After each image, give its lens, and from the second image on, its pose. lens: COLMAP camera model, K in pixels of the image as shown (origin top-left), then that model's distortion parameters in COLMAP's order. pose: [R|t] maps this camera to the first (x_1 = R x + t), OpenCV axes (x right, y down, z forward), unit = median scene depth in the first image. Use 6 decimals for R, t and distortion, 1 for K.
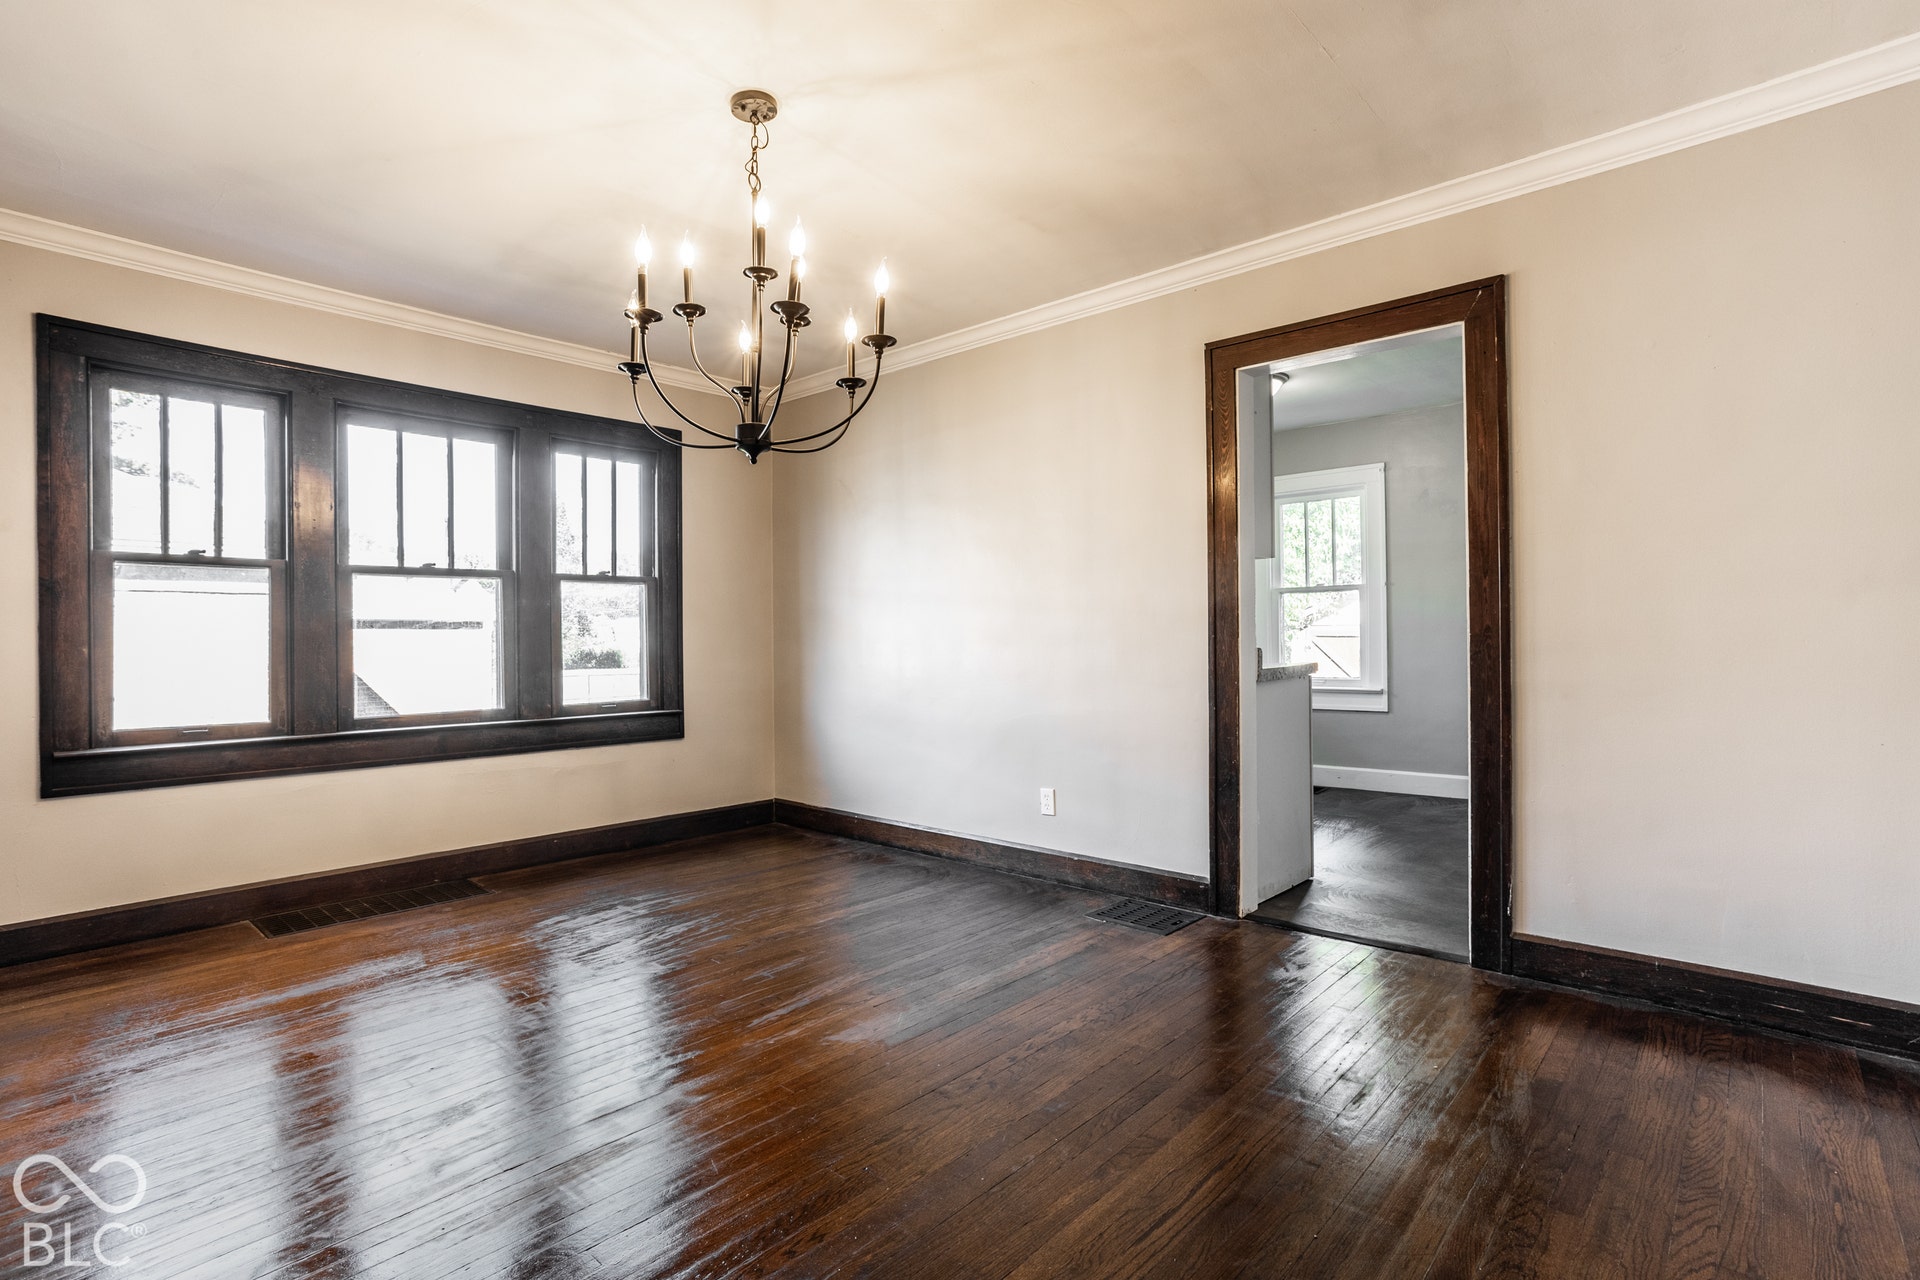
lens RADIAL K [[921.1, 0, 942.8], [0, 921.1, 636.3], [0, 0, 1]] dist [-0.016231, 0.001940]
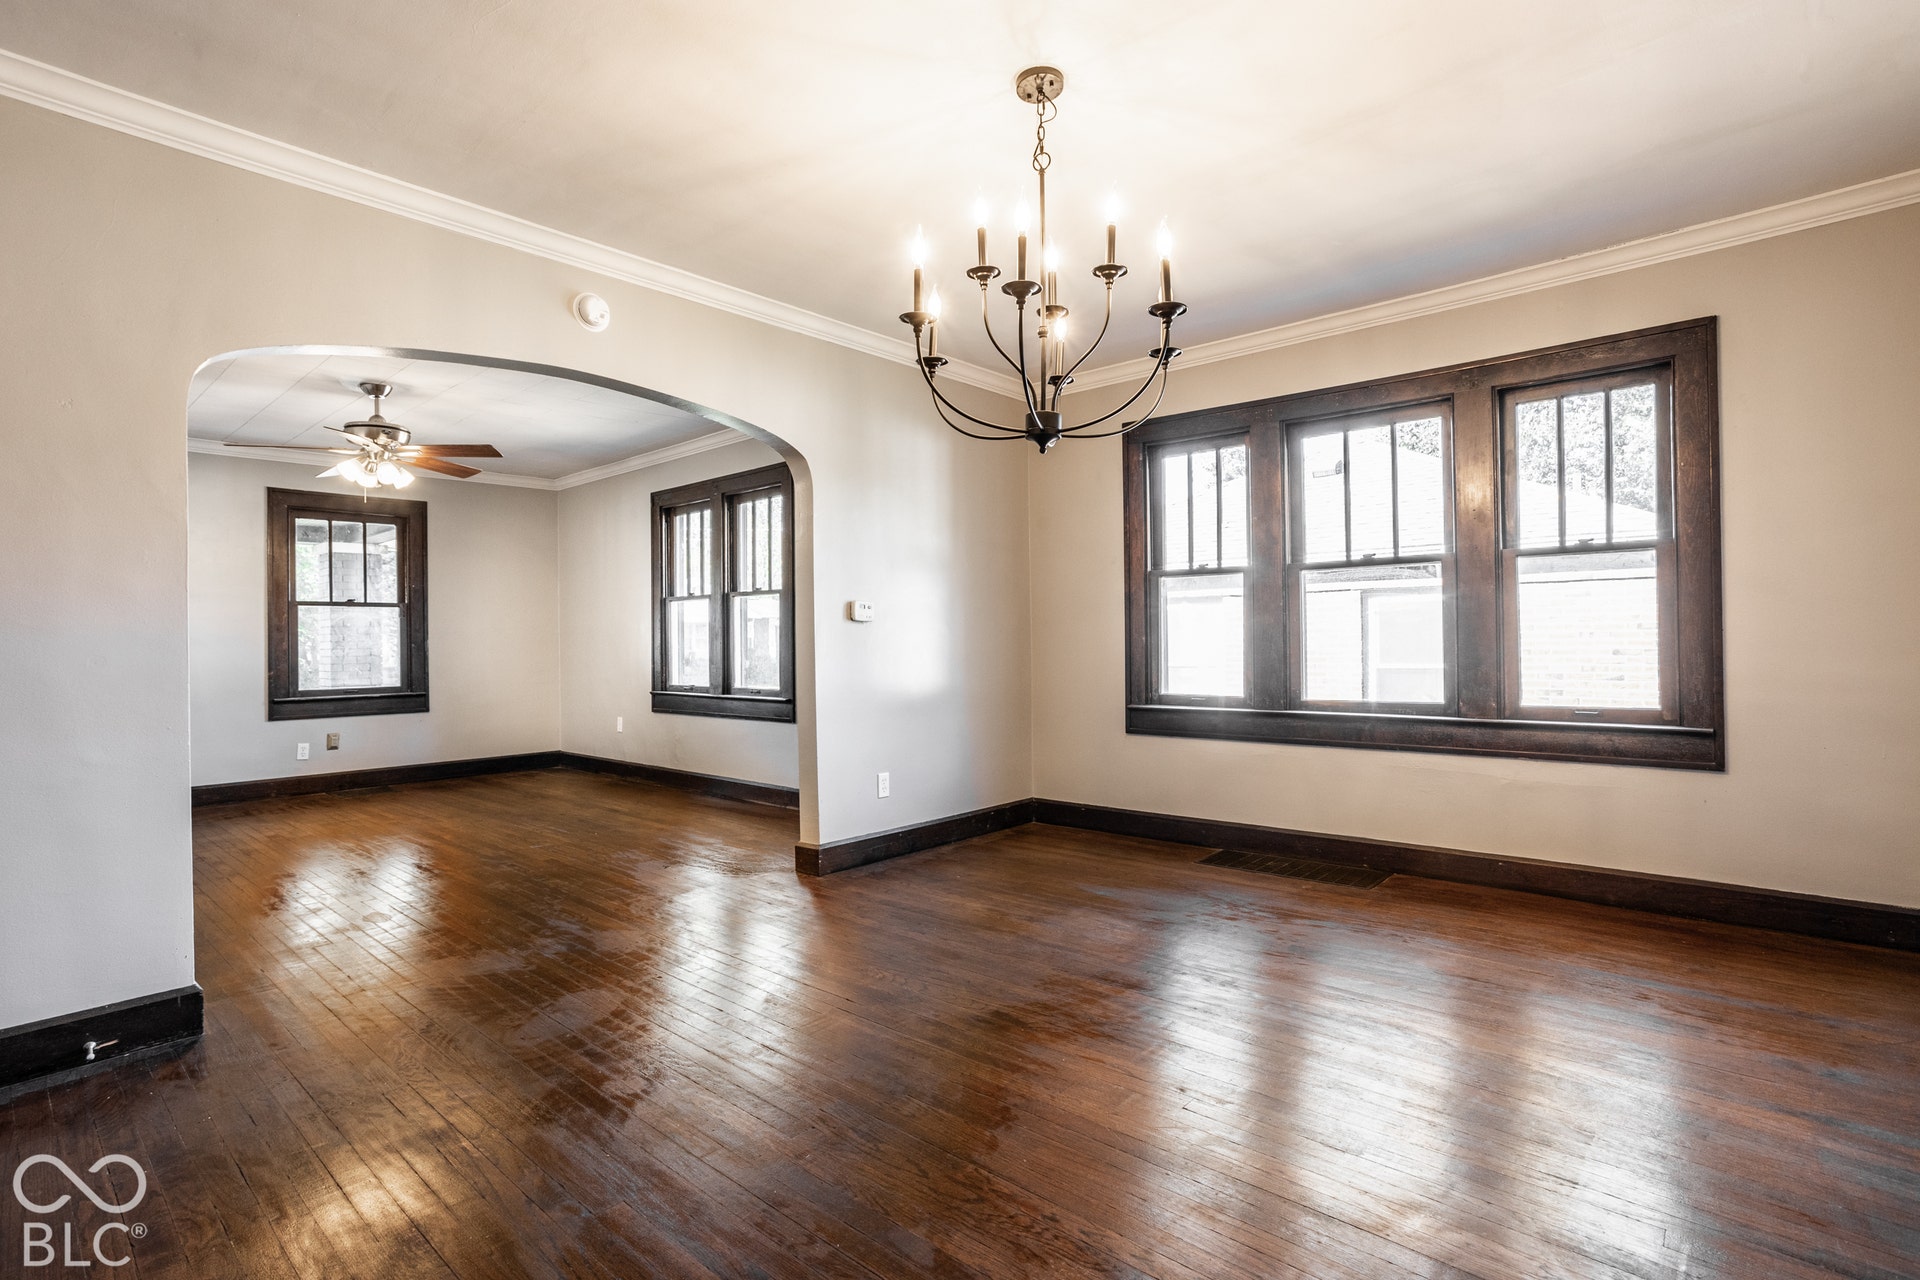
lens RADIAL K [[921.1, 0, 972.5], [0, 921.1, 642.4], [0, 0, 1]] dist [-0.016231, 0.001940]
pose [[0.047860, 0.012470, -0.998776, 0.413537], [0.015638, 0.999790, 0.013232, -0.002300], [0.998732, -0.016253, 0.047655, 0.478599]]
